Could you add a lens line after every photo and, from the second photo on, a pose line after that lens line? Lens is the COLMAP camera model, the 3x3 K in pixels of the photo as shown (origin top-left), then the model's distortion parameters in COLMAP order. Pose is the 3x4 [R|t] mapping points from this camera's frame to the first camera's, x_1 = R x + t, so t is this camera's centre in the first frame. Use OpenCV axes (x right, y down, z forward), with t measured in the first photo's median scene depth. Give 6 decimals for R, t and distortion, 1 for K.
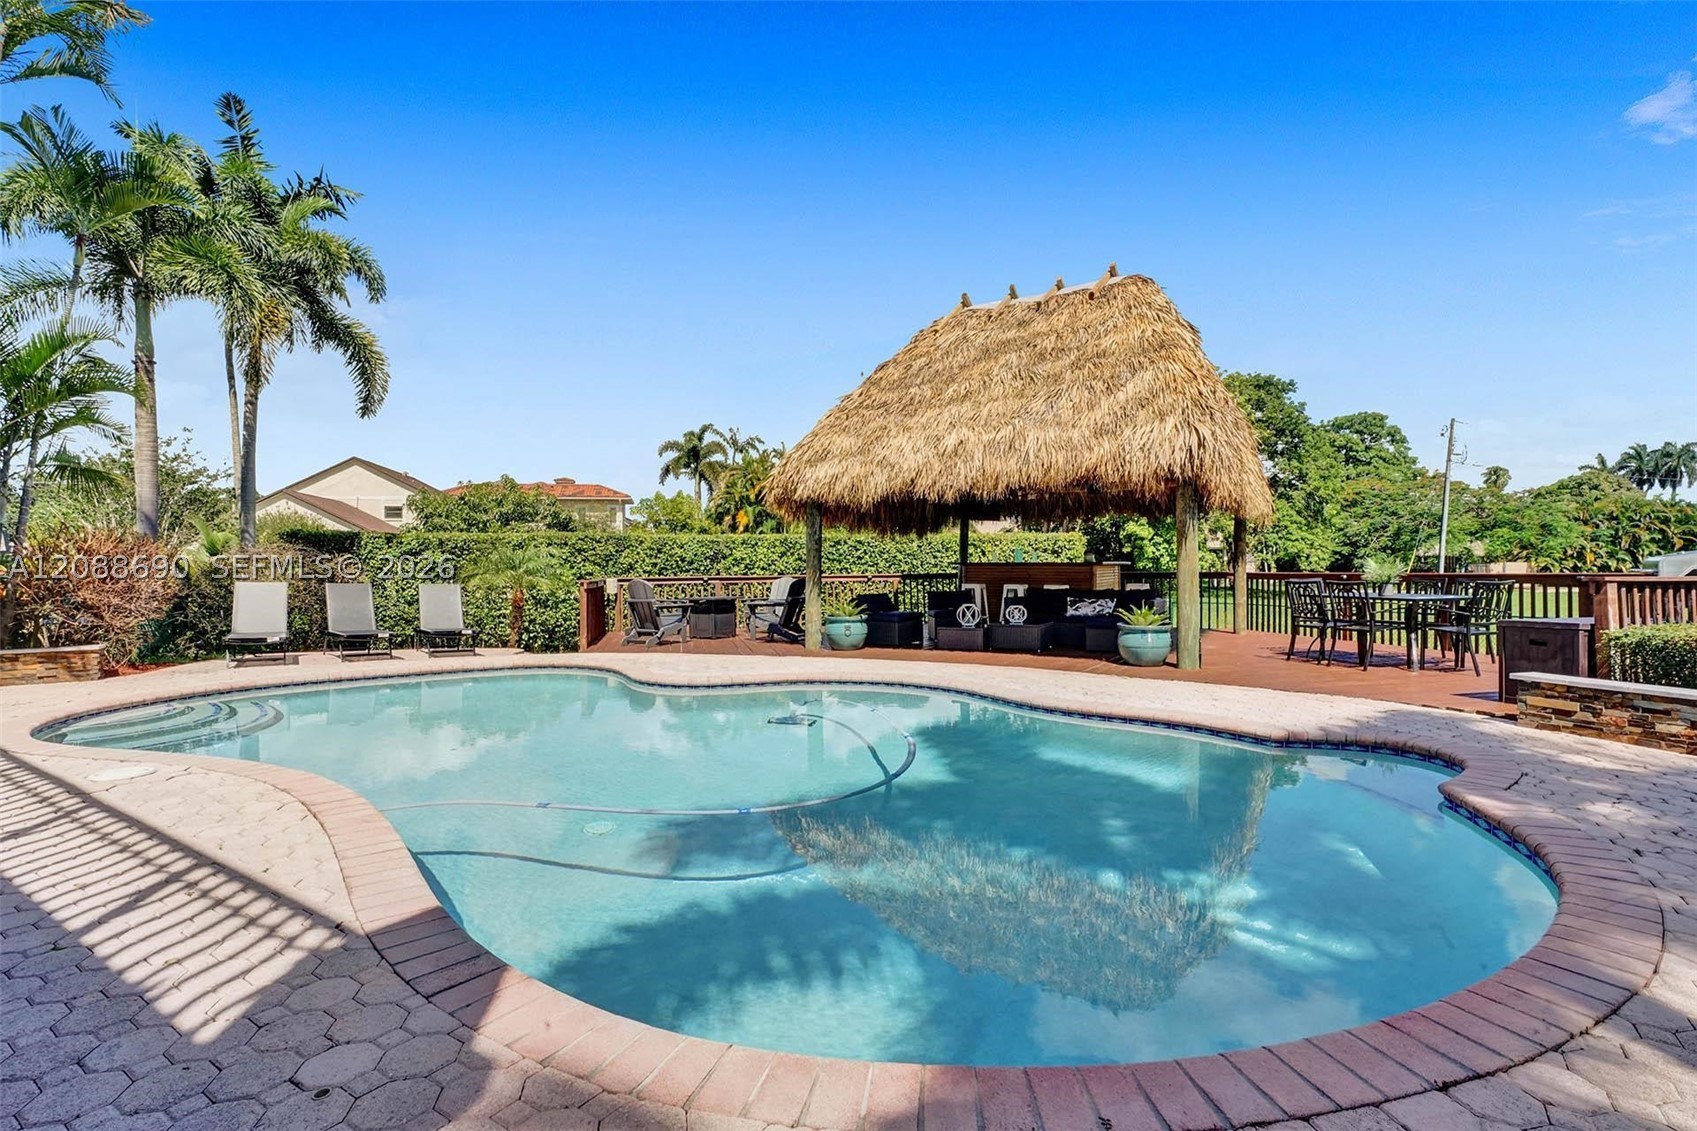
lens RADIAL K [[800.1, 0, 851.0], [0, 800.1, 558.6], [0, 0, 1]] dist [-0.064037, 0.024833]
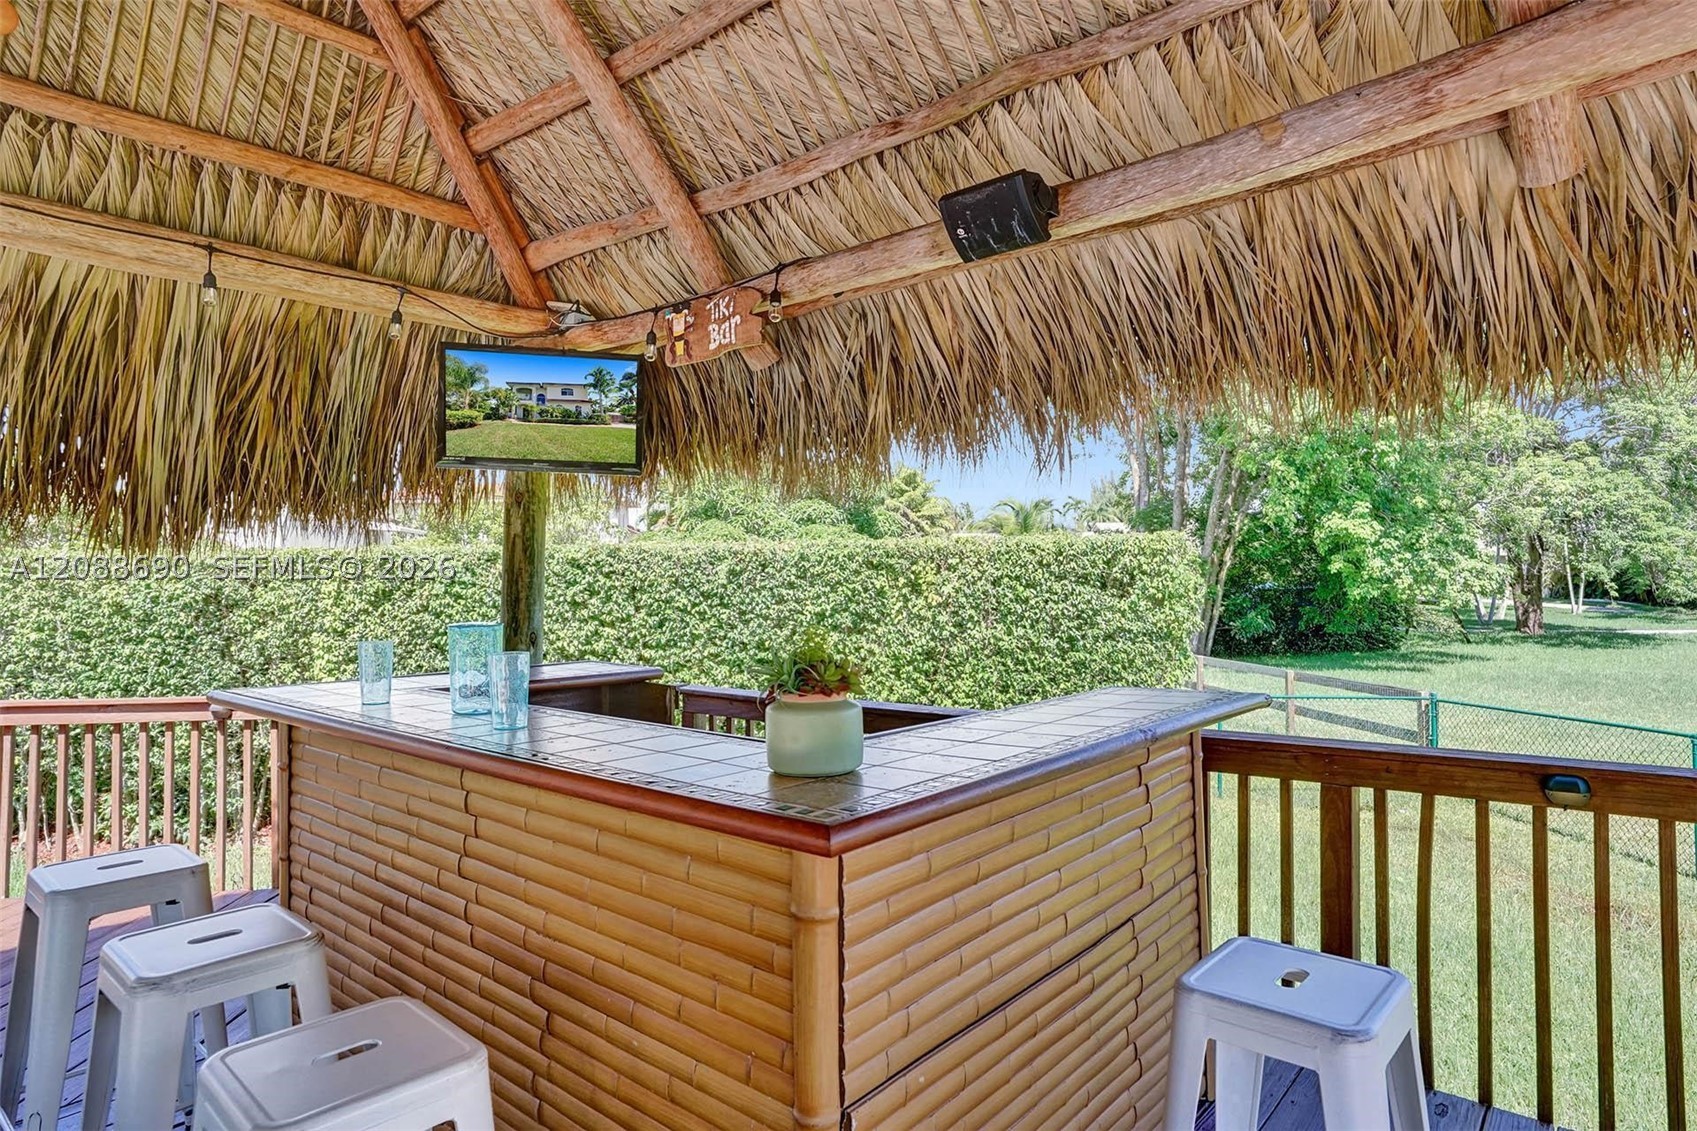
lens RADIAL K [[955.5, 0, 848.5], [0, 955.5, 565.5], [0, 0, 1]] dist [-0.032081, -0.000140]
pose [[0.988850, -0.009791, -0.148591, 0.120697], [0.008742, 0.999932, -0.007710, -0.008595], [0.148656, 0.006325, 0.988869, 0.315805]]
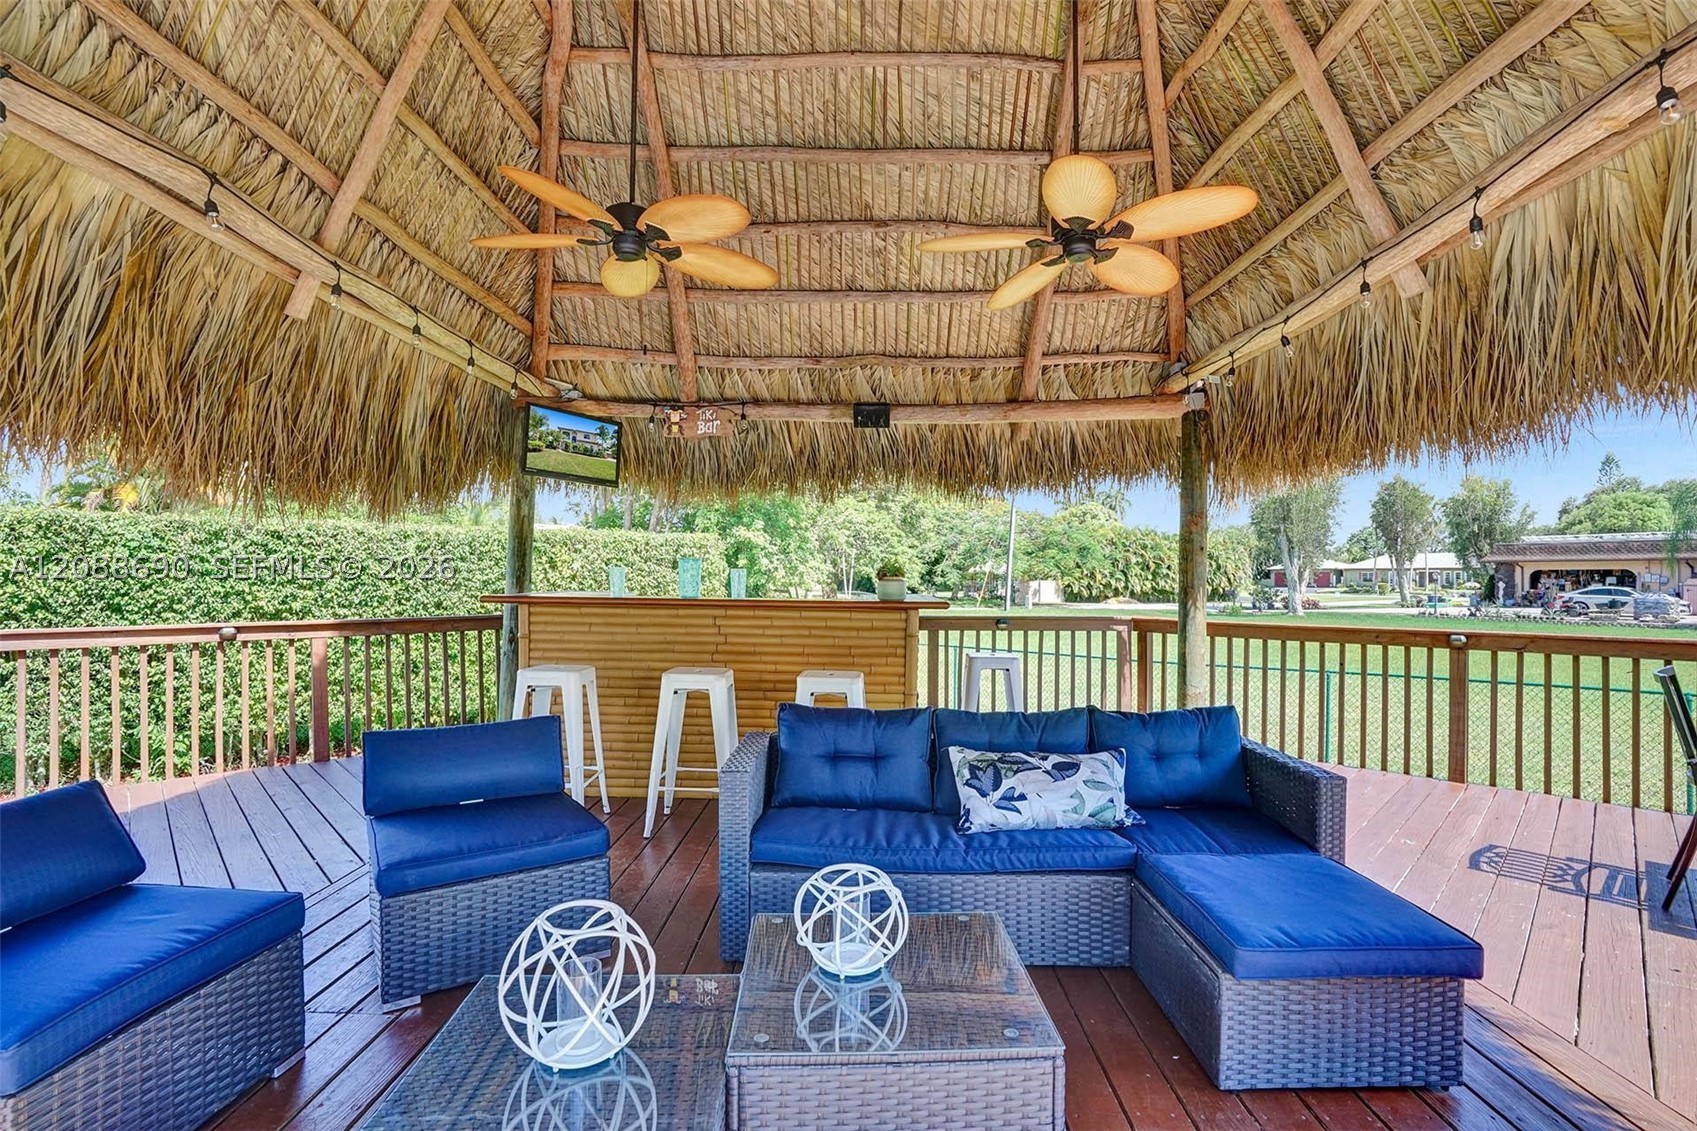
lens RADIAL K [[810.4, 0, 848.9], [0, 810.4, 584.5], [0, 0, 1]] dist [-0.031231, -0.000091]
pose [[0.857231, 0.007552, 0.514876, 0.032546], [-0.017767, 0.999731, 0.014916, -0.002862], [-0.514625, -0.021934, 0.857135, 0.248262]]
